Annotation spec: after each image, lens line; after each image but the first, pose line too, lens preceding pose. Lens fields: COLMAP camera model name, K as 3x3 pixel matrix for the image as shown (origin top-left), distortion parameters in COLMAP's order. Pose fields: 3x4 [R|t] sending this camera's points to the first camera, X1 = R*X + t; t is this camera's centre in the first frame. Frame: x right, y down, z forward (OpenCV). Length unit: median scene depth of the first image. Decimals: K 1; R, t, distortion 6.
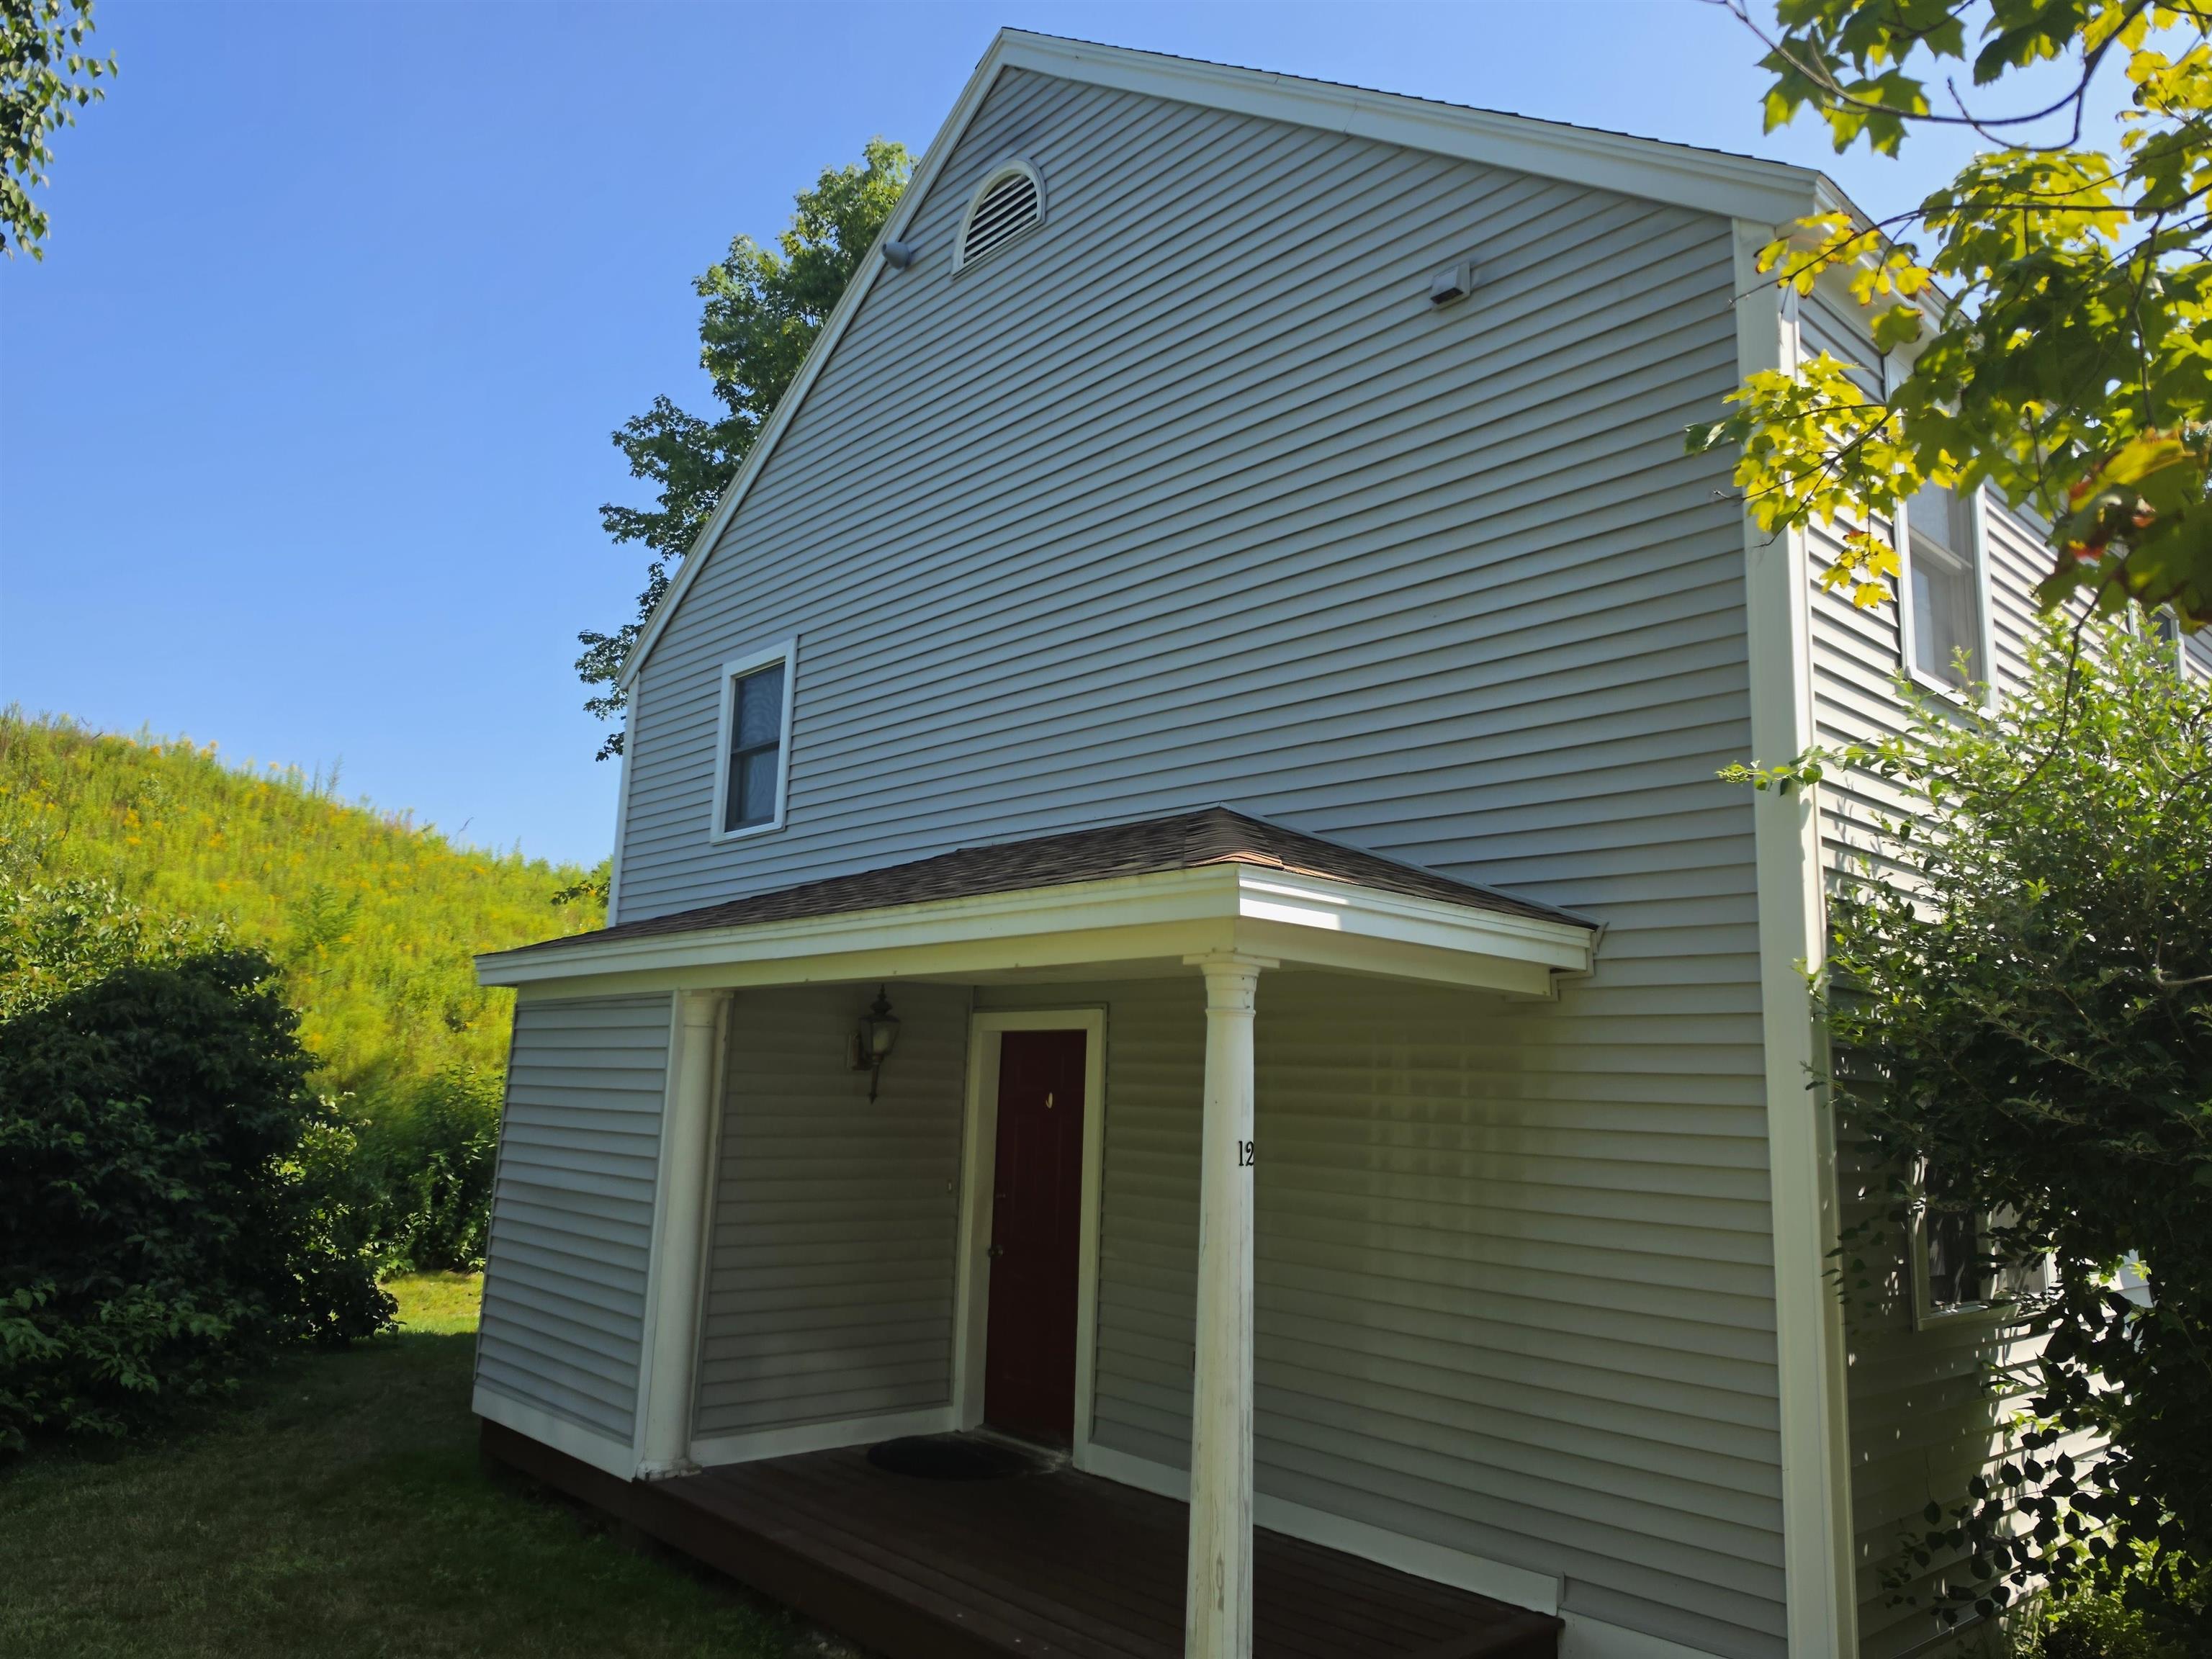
lens RADIAL K [[1531.2, 0, 1068.9], [0, 1531.2, 822.8], [0, 0, 1]] dist [0.096869, -0.132641]
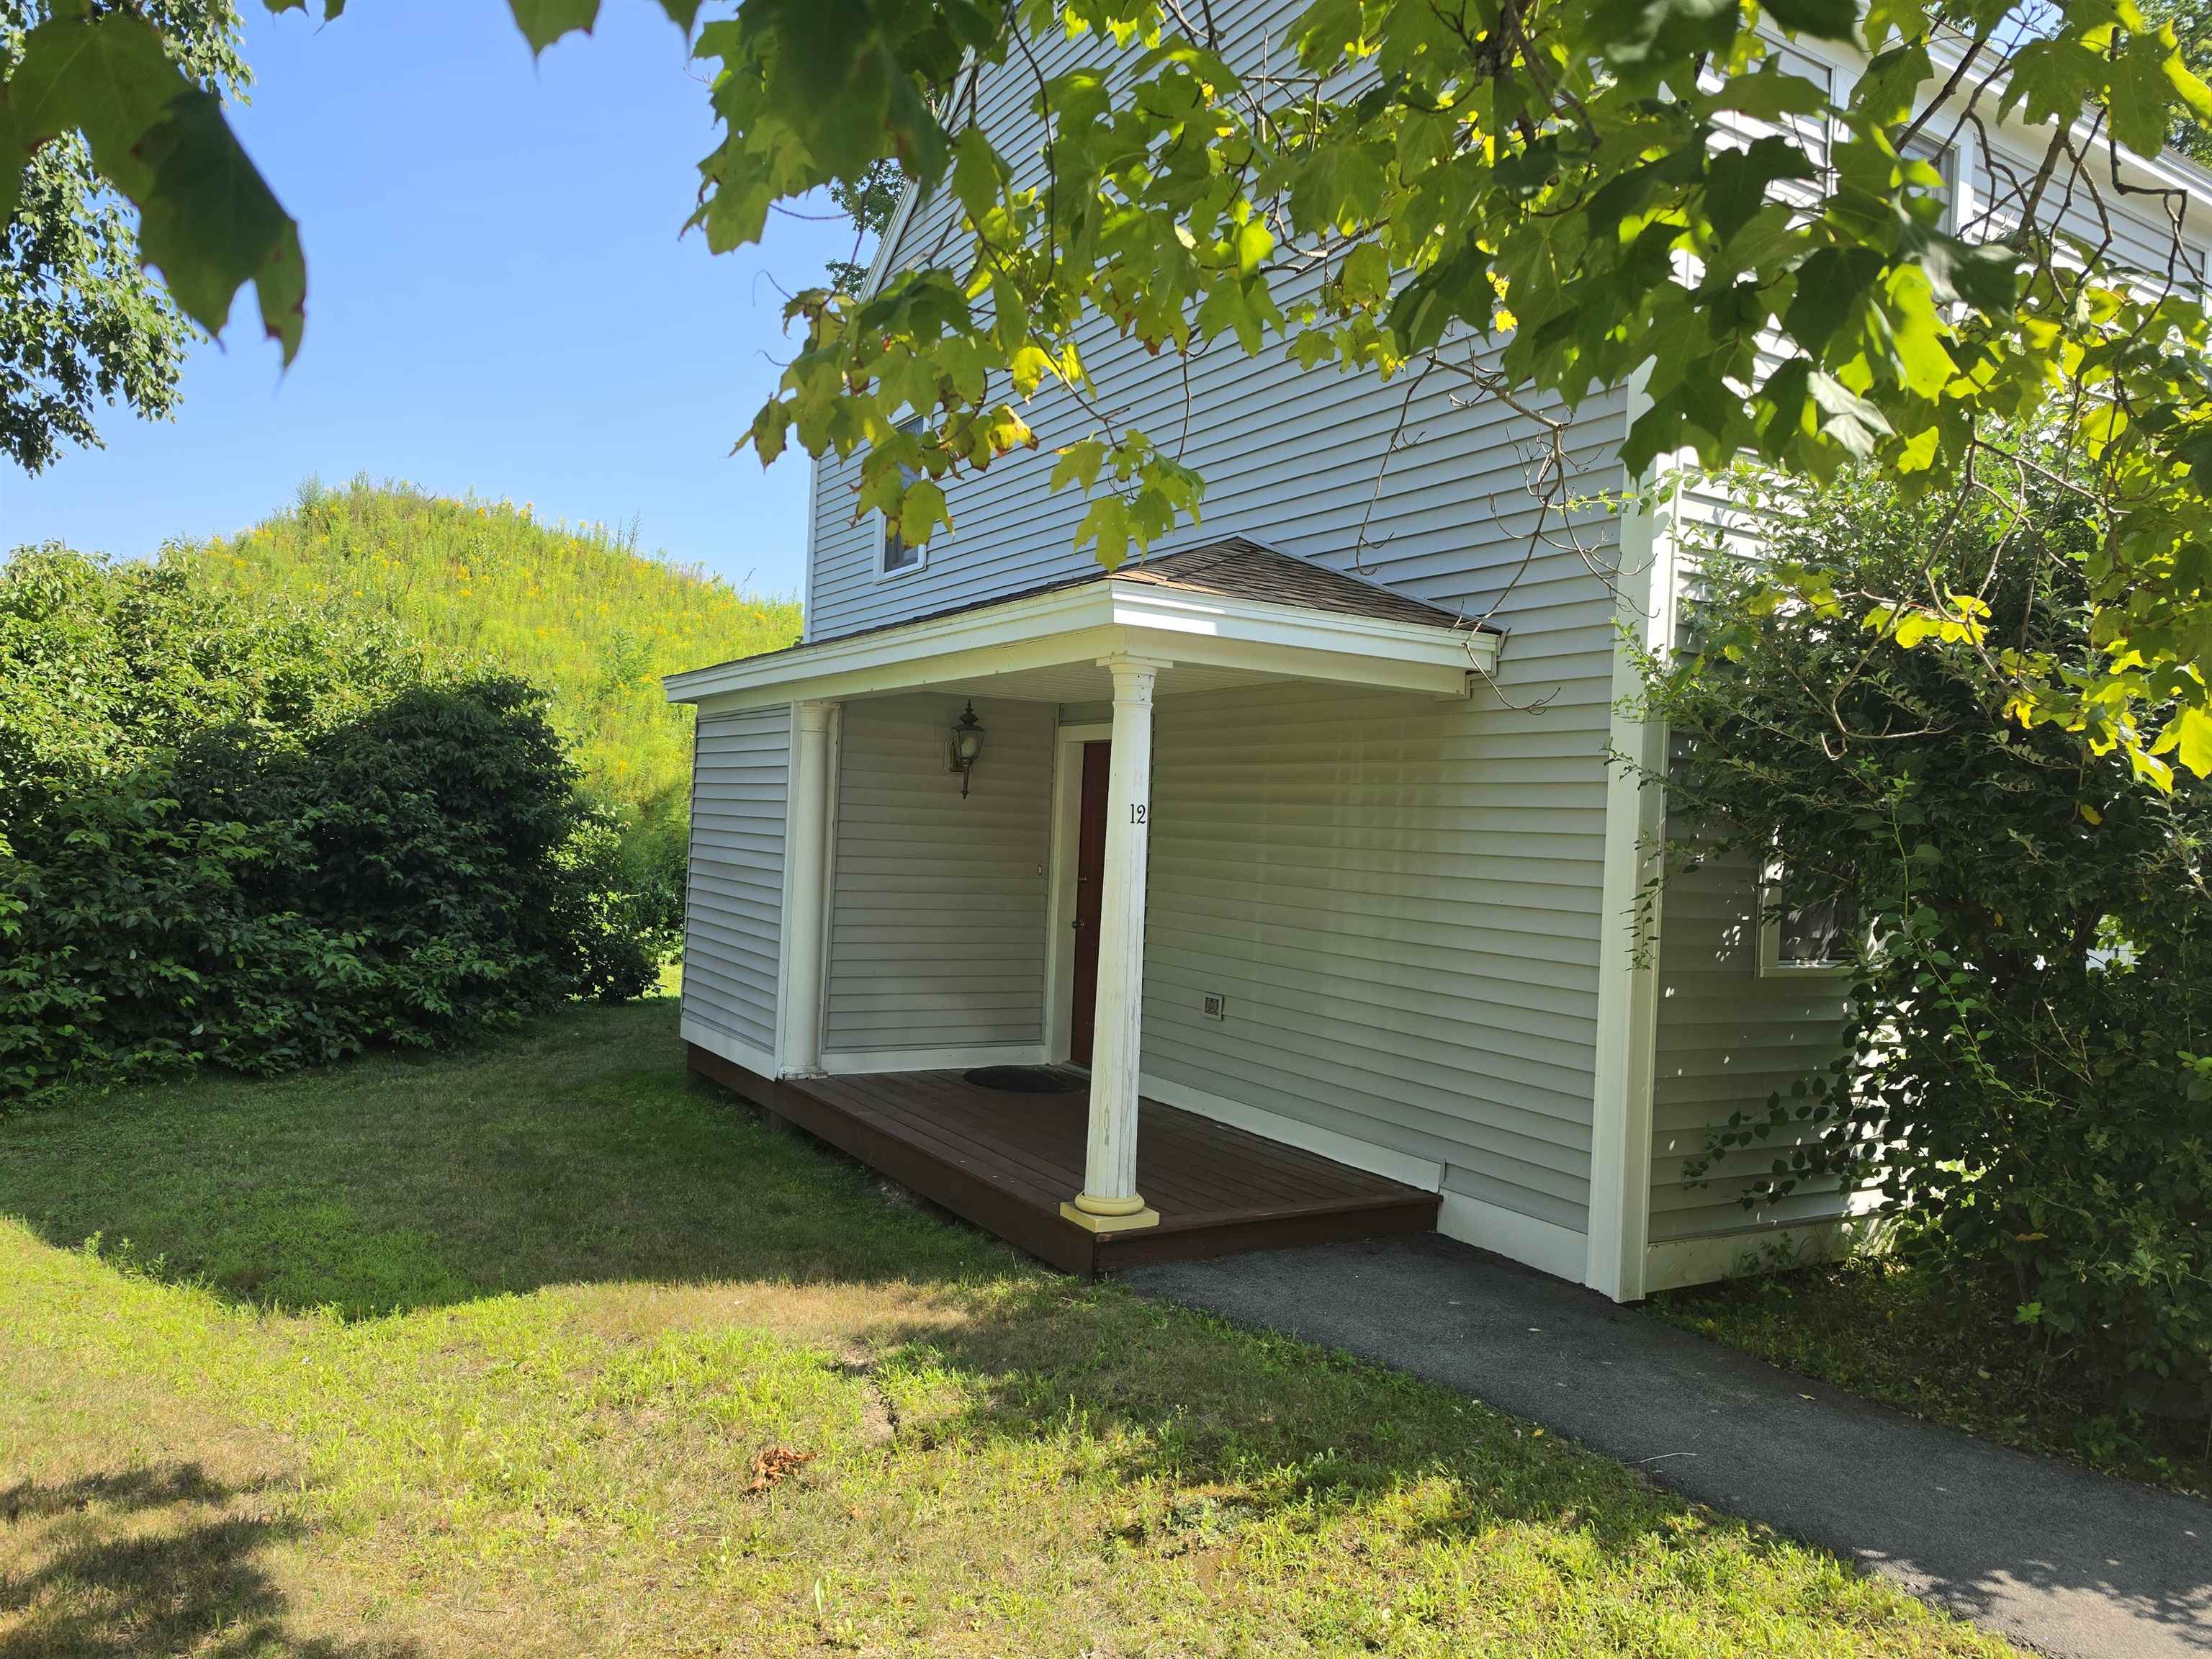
lens RADIAL K [[1531.2, 0, 1068.9], [0, 1531.2, 822.8], [0, 0, 1]] dist [0.096869, -0.132641]
pose [[0.981042, 0.011191, -0.193472, 0.161385], [0.020632, 0.986627, 0.161684, 0.009436], [0.192694, -0.162610, 0.967692, -0.121150]]
